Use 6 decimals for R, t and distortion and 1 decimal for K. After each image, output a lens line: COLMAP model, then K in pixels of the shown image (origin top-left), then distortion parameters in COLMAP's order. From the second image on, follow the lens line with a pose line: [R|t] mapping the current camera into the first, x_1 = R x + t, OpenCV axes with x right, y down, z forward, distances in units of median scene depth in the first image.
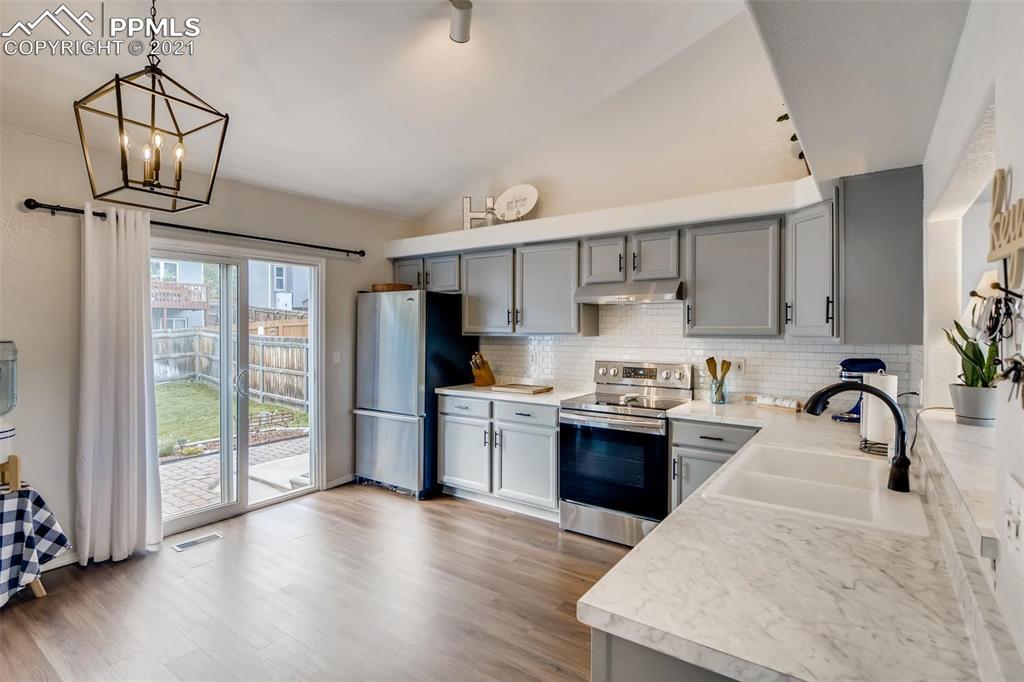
lens RADIAL K [[508.4, 0, 510.1], [0, 508.4, 328.5], [0, 0, 1]] dist [0.000094, -0.000211]
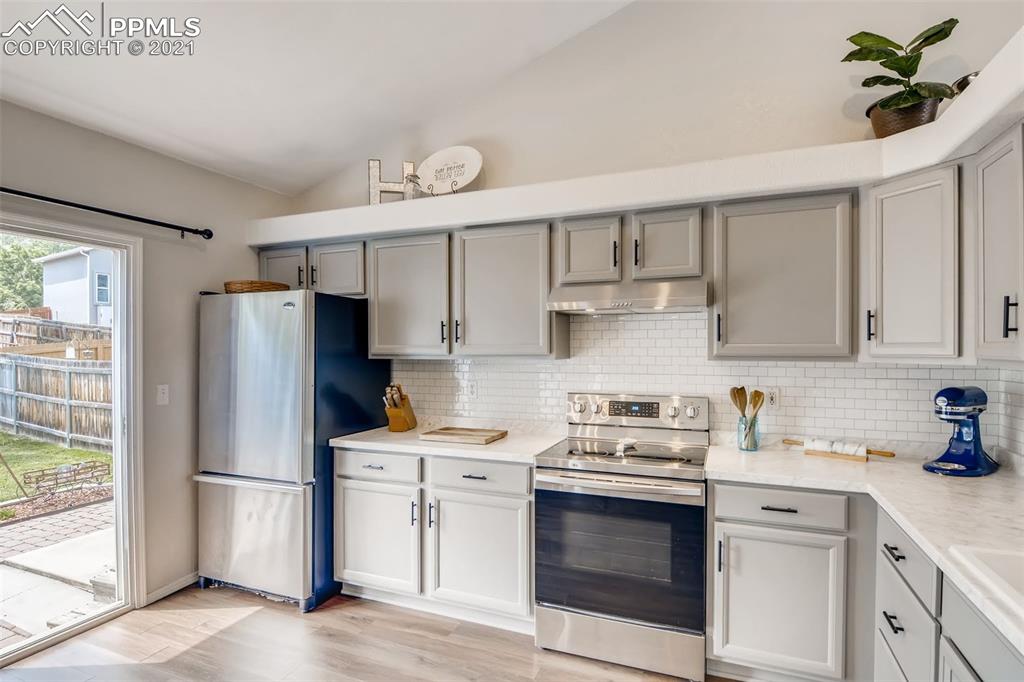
lens RADIAL K [[518.3, 0, 515.5], [0, 518.3, 348.9], [0, 0, 1]] dist [0.002435, -0.014263]
pose [[0.970548, -0.003552, 0.240882, -0.078339], [0.003565, 0.999994, 0.000385, 0.000753], [-0.240882, 0.000485, 0.970554, 0.299027]]
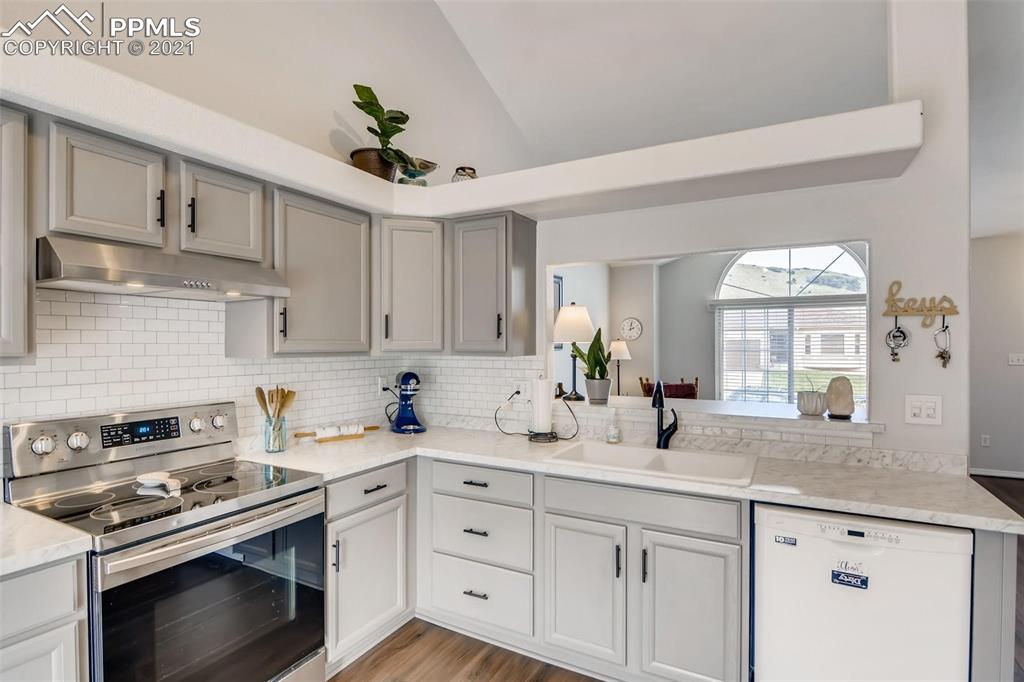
lens RADIAL K [[509.3, 0, 513.0], [0, 509.3, 343.7], [0, 0, 1]] dist [-0.018095, -0.000573]
pose [[-0.141582, 0.001826, 0.989925, -0.269693], [0.004233, 0.999990, -0.001239, 0.001916], [-0.989917, 0.004015, -0.141588, 0.647828]]
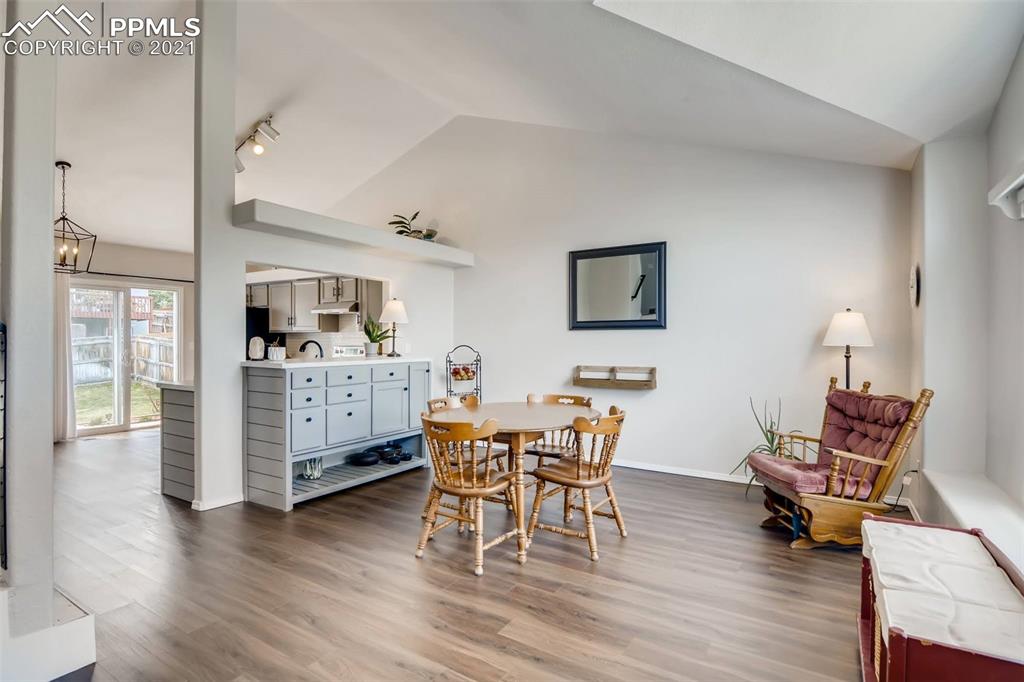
lens RADIAL K [[509.3, 0, 513.0], [0, 509.3, 343.7], [0, 0, 1]] dist [-0.018095, -0.000573]
pose [[0.997810, 0.002204, 0.066103, 0.661165], [-0.002526, 0.999985, 0.004792, 0.042794], [-0.066091, -0.004948, 0.997801, -0.792306]]
